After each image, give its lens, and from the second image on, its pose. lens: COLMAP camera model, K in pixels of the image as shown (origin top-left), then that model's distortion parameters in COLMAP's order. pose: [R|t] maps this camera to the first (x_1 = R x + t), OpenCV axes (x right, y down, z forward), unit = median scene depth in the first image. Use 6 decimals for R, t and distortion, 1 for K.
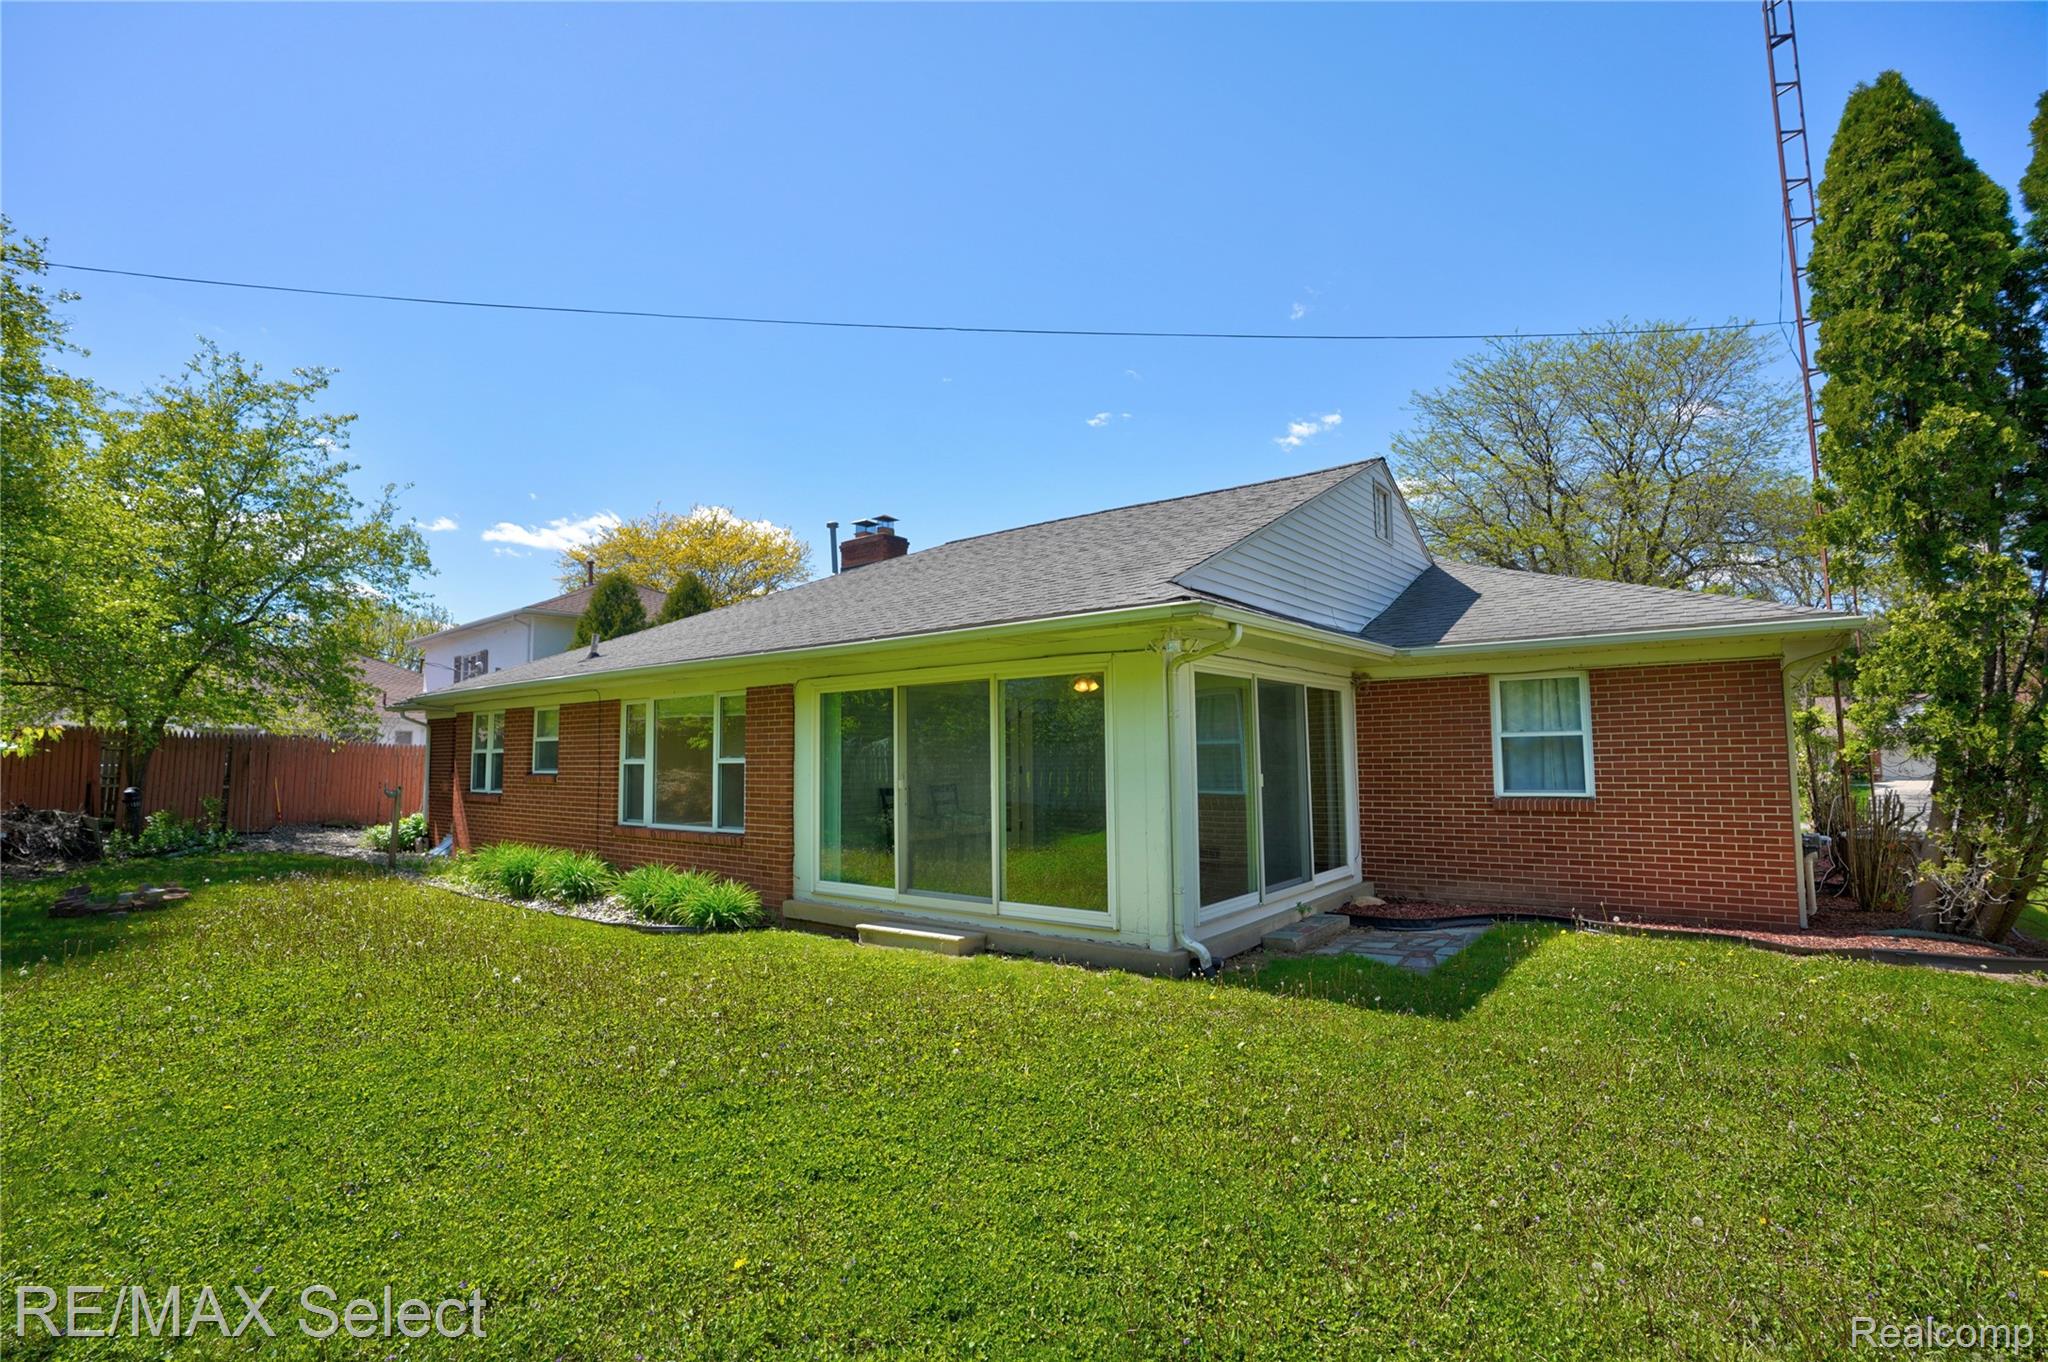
lens RADIAL K [[958.4, 0, 1026.4], [0, 958.4, 669.2], [0, 0, 1]] dist [-0.062876, 0.027077]
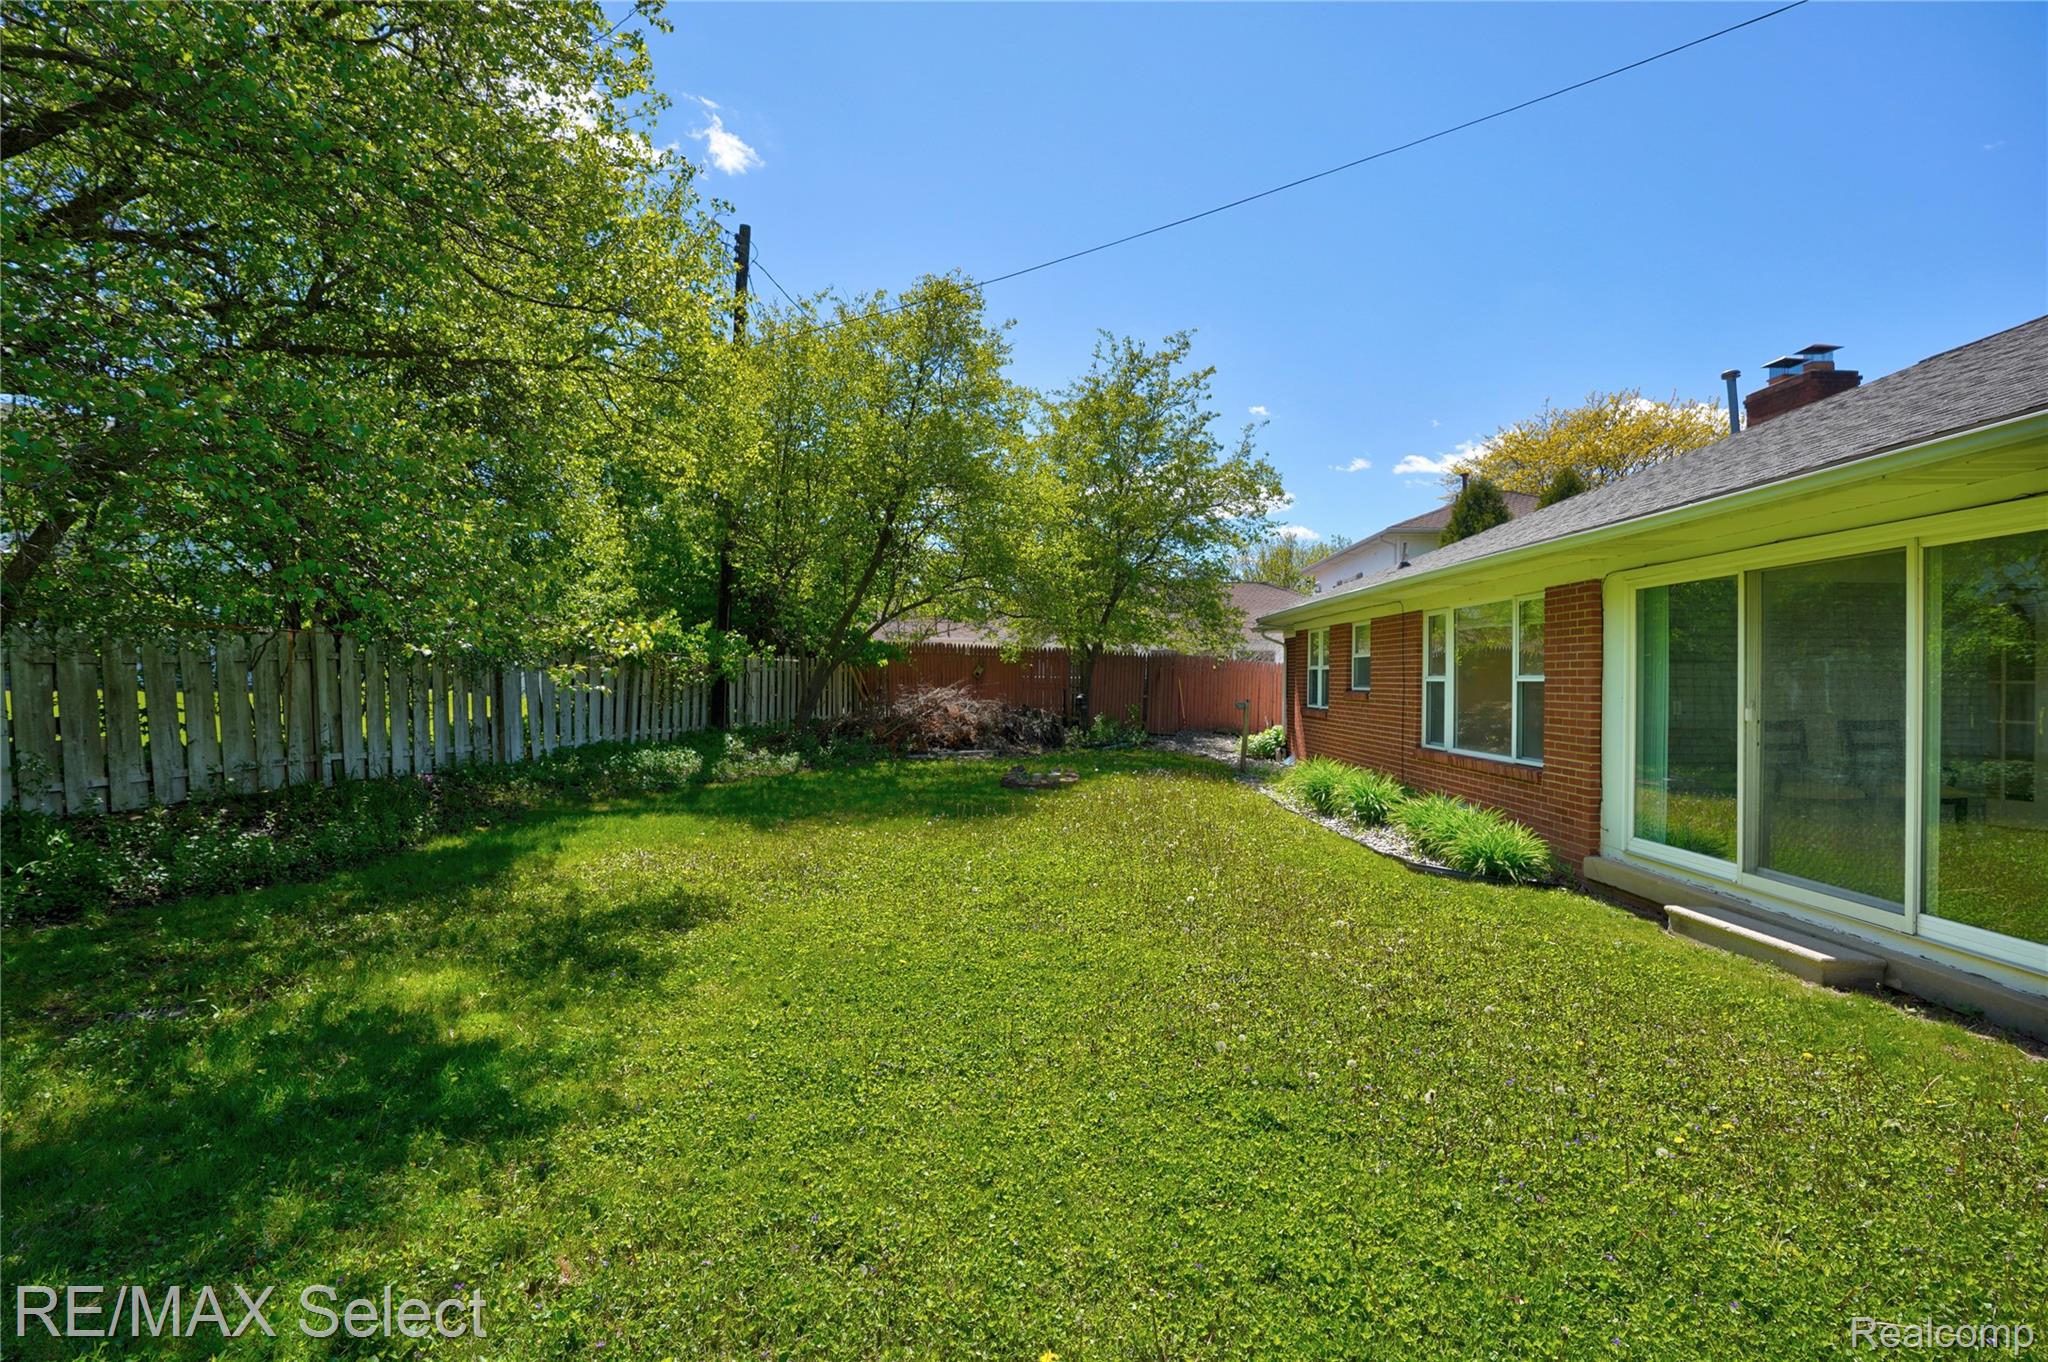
lens RADIAL K [[958.4, 0, 1026.4], [0, 958.4, 669.2], [0, 0, 1]] dist [-0.062876, 0.027077]
pose [[0.616976, 0.010343, -0.786914, 0.052372], [0.053866, 0.997014, 0.055338, 0.016408], [0.785136, -0.076530, 0.614577, 0.132251]]
